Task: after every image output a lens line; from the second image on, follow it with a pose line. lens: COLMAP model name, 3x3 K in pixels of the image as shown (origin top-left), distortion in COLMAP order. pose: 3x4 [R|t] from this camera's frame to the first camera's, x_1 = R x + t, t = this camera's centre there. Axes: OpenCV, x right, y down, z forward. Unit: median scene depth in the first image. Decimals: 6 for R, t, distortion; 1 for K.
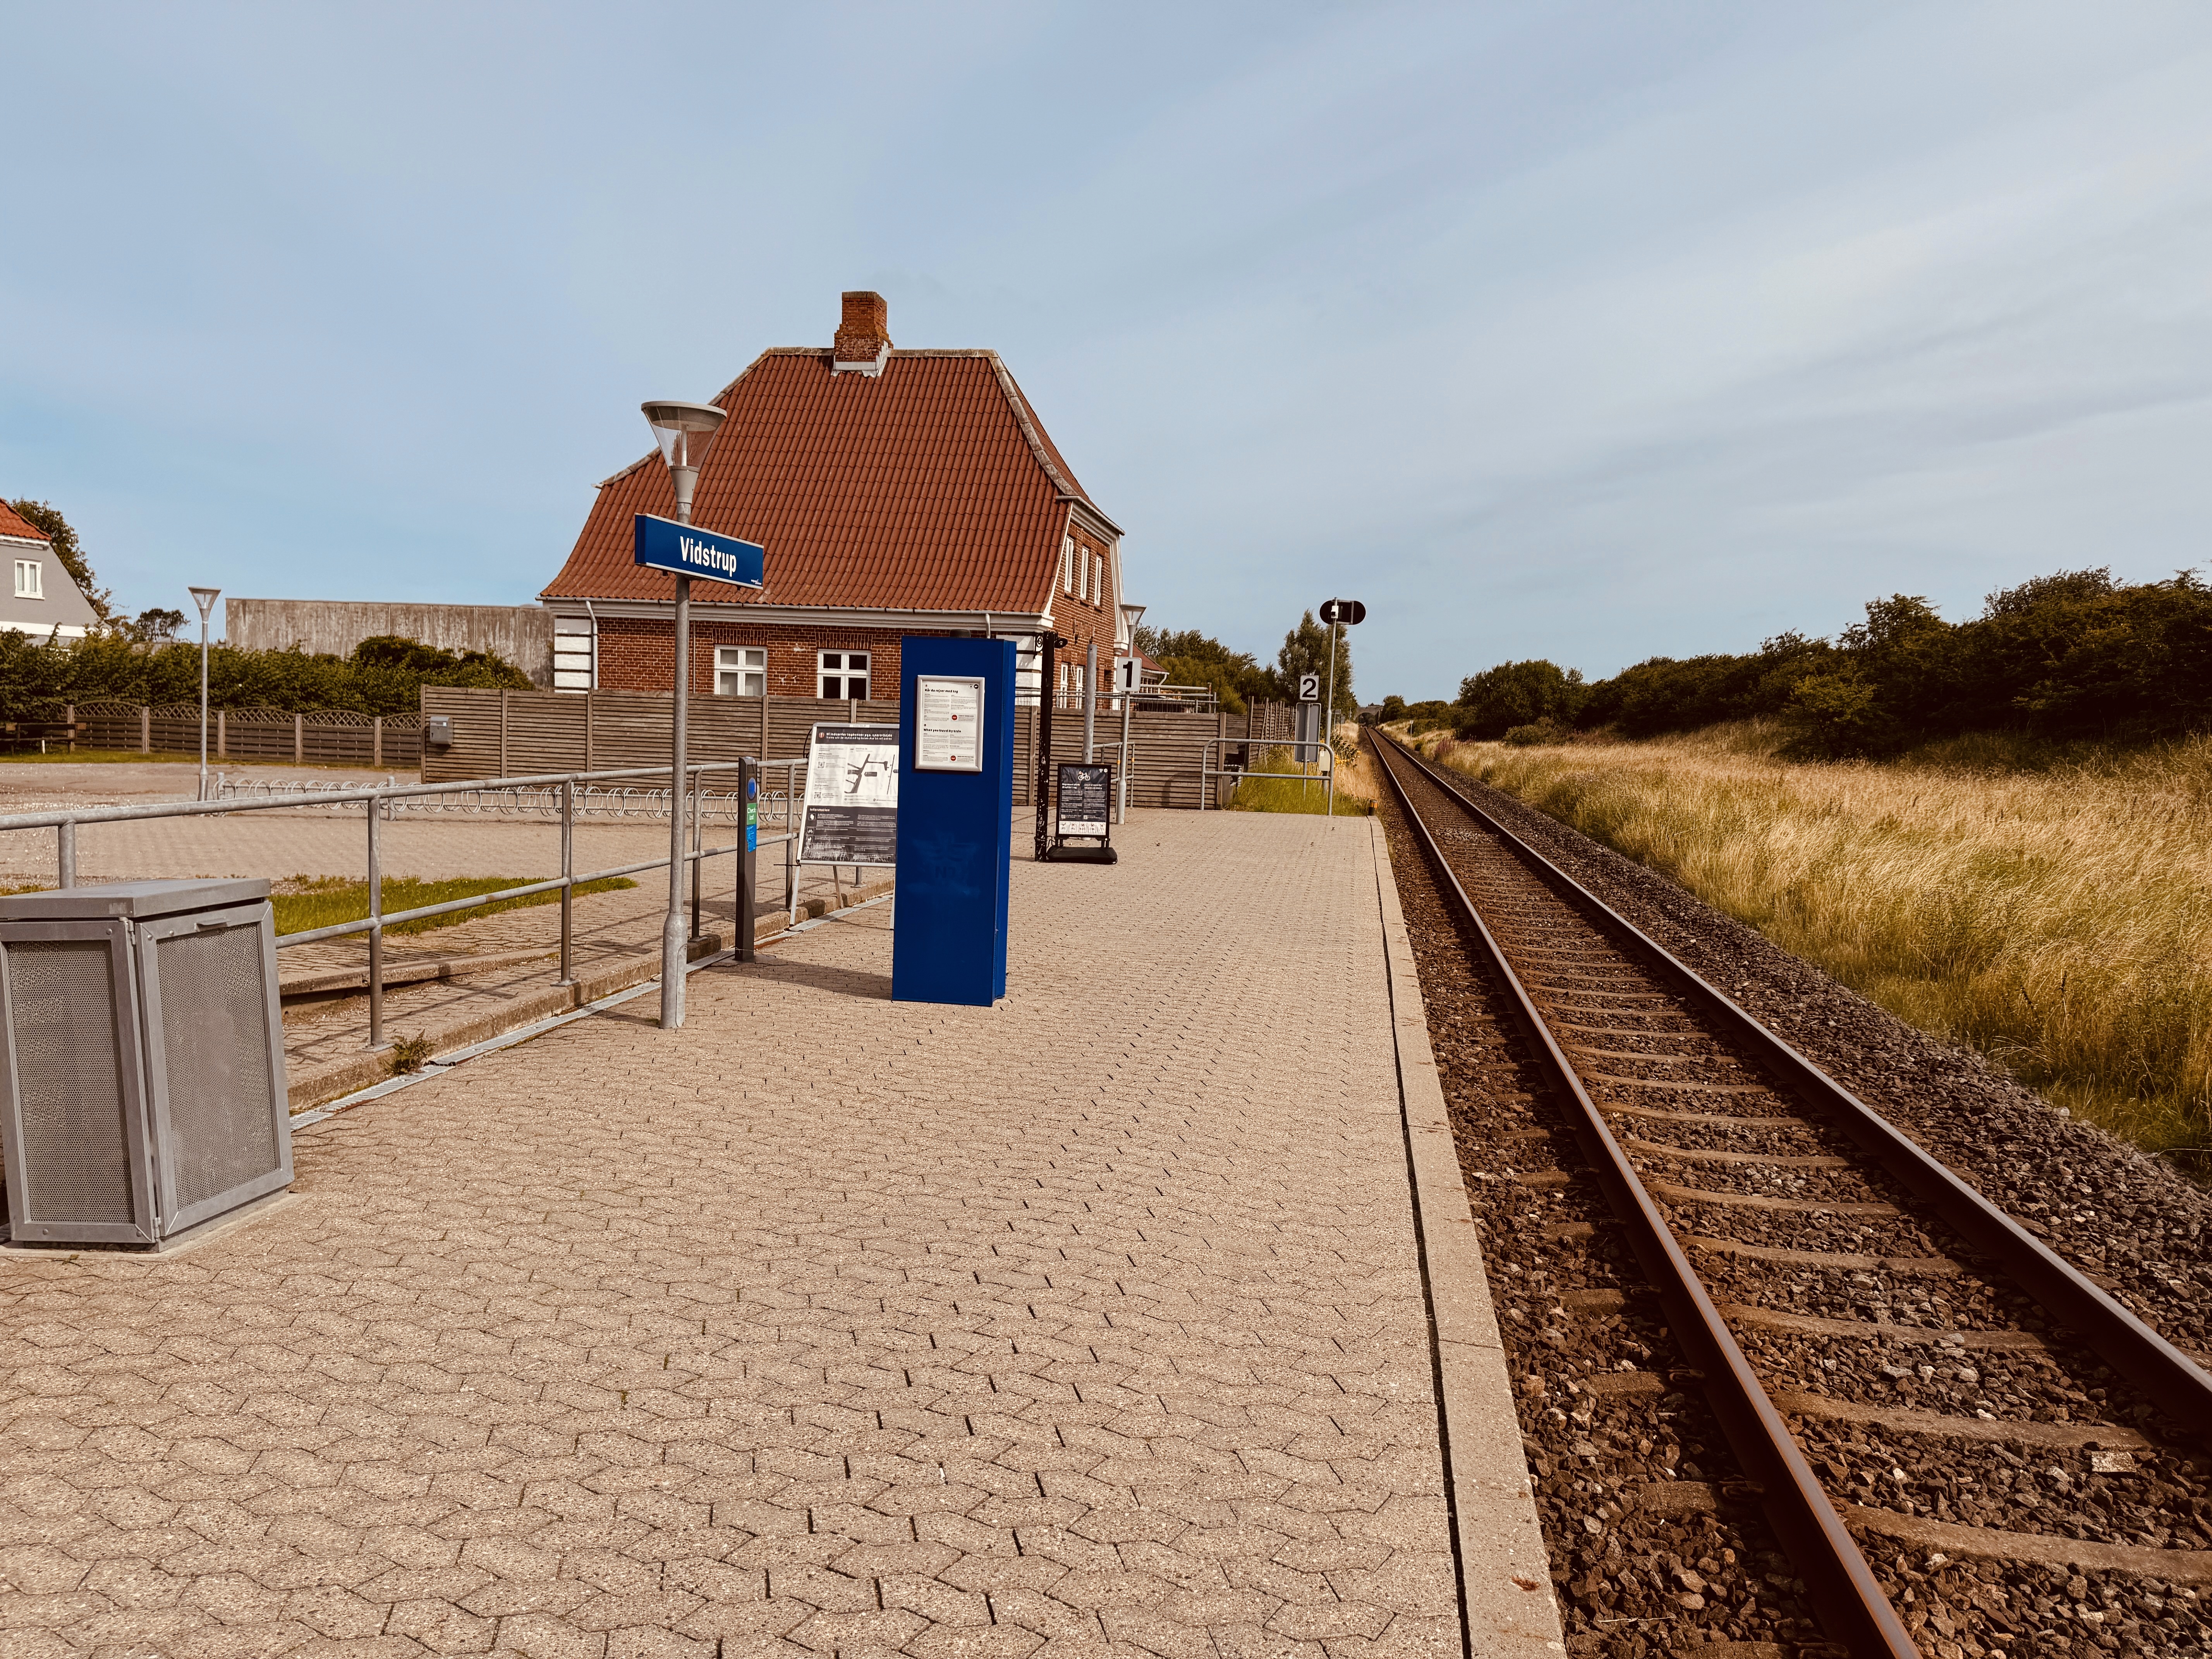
lens RADIAL K [[1588.2, 0, 1106.0], [0, 1588.2, 829.5], [0, 0, 1]] dist [0.155421, -0.304965]
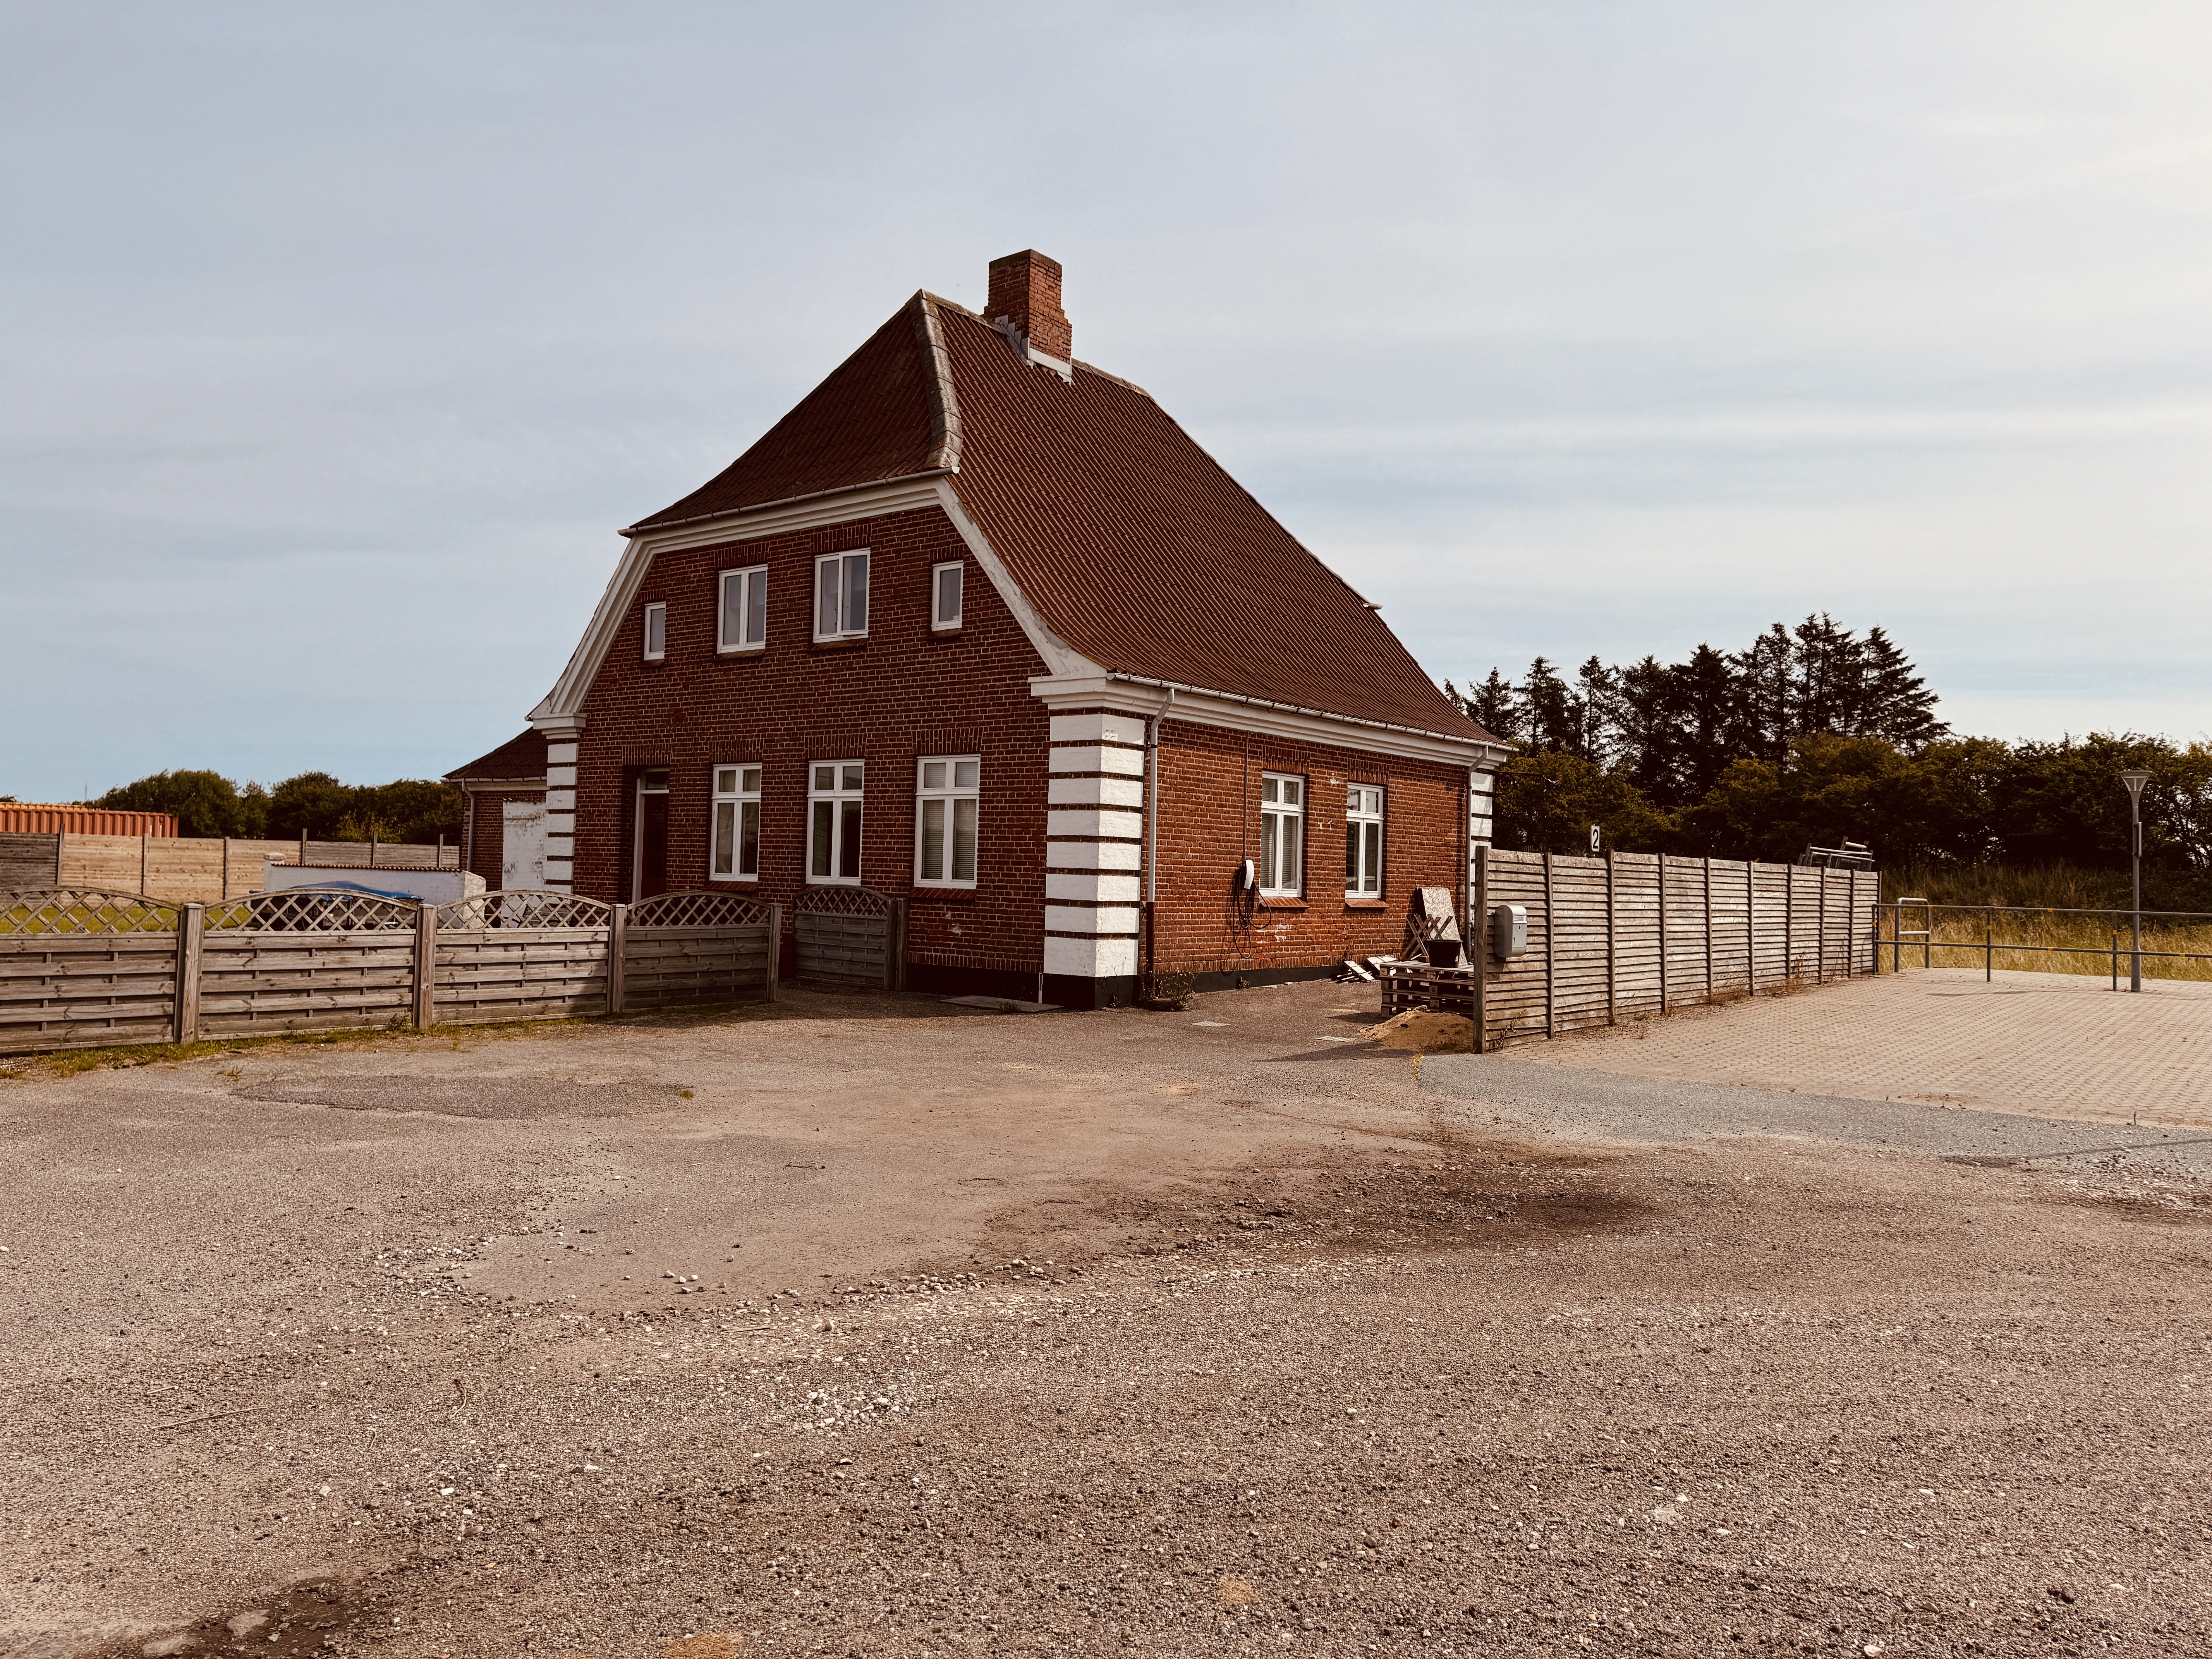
lens RADIAL K [[1588.2, 0, 1106.0], [0, 1588.2, 829.5], [0, 0, 1]] dist [0.155421, -0.304965]
pose [[0.490251, 0.001850, 0.871579, -0.740477], [0.054692, 0.997962, -0.032882, -0.065293], [-0.869863, 0.063789, 0.489151, 0.658215]]
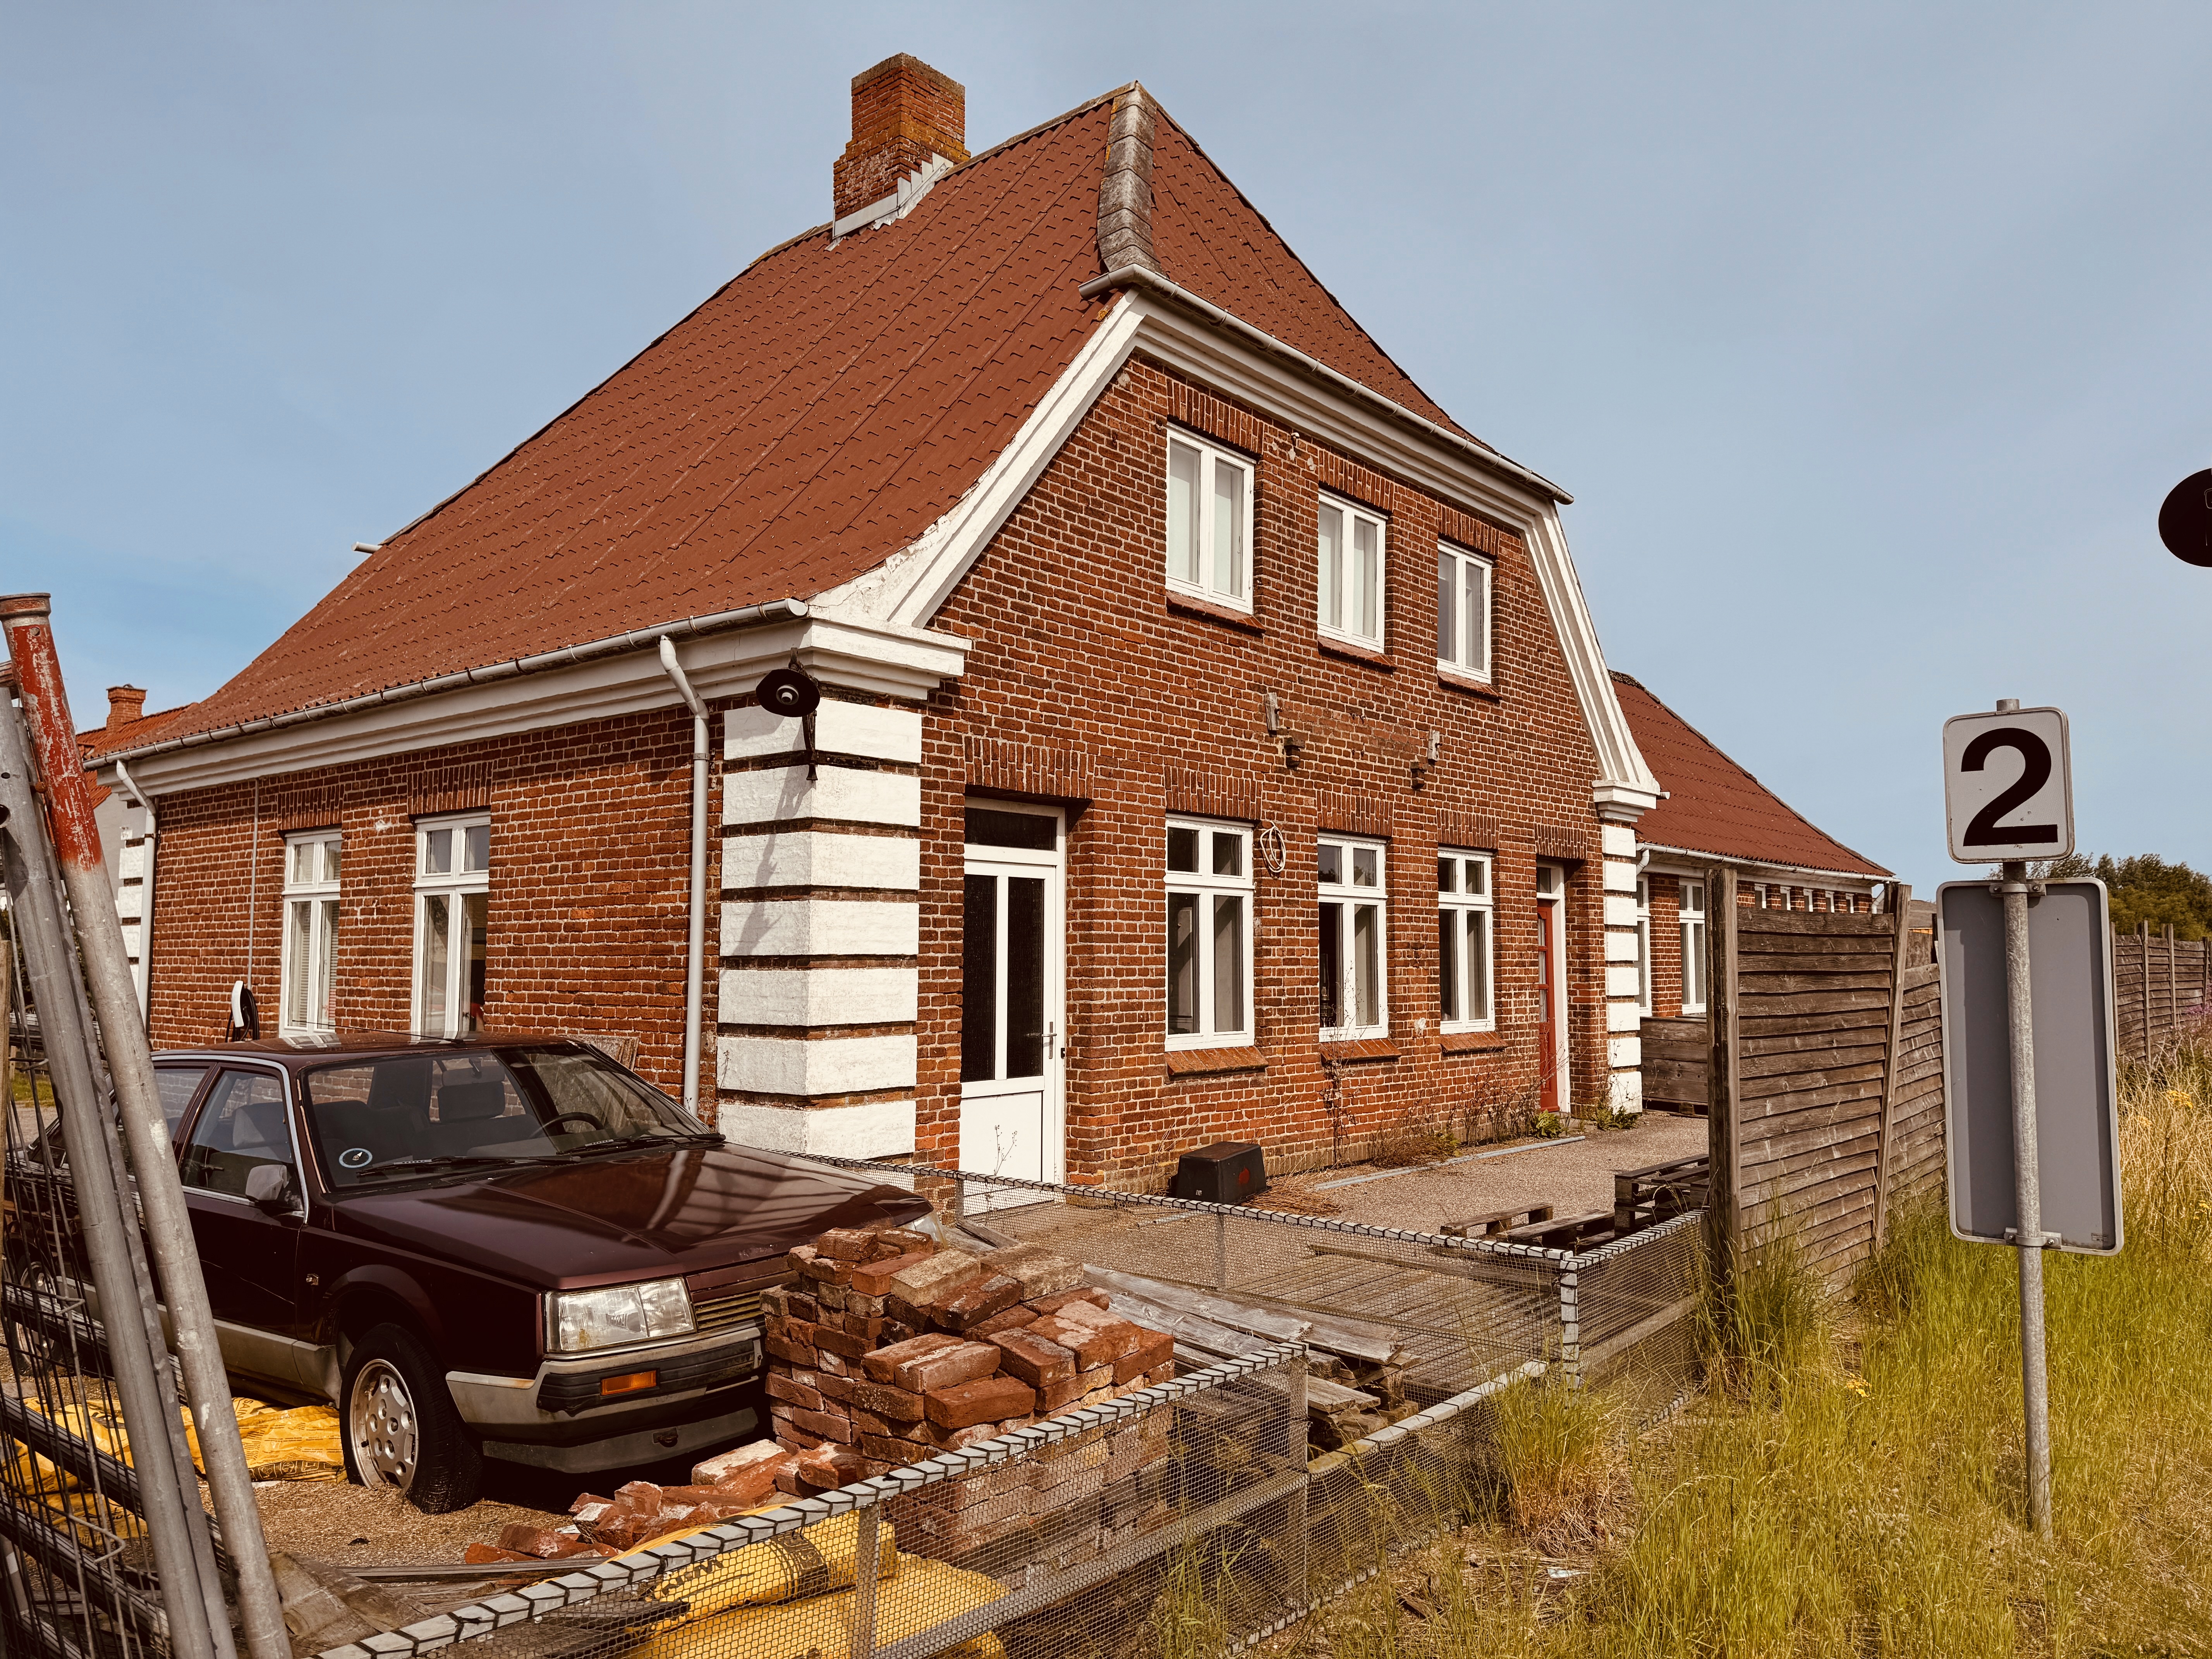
lens RADIAL K [[1588.2, 0, 1106.0], [0, 1588.2, 829.5], [0, 0, 1]] dist [0.155421, -0.304965]
pose [[0.845799, -0.079731, -0.527510, 0.124701], [-0.009892, 0.986256, -0.164930, -0.046062], [0.533410, 0.144716, 0.833385, 0.686361]]
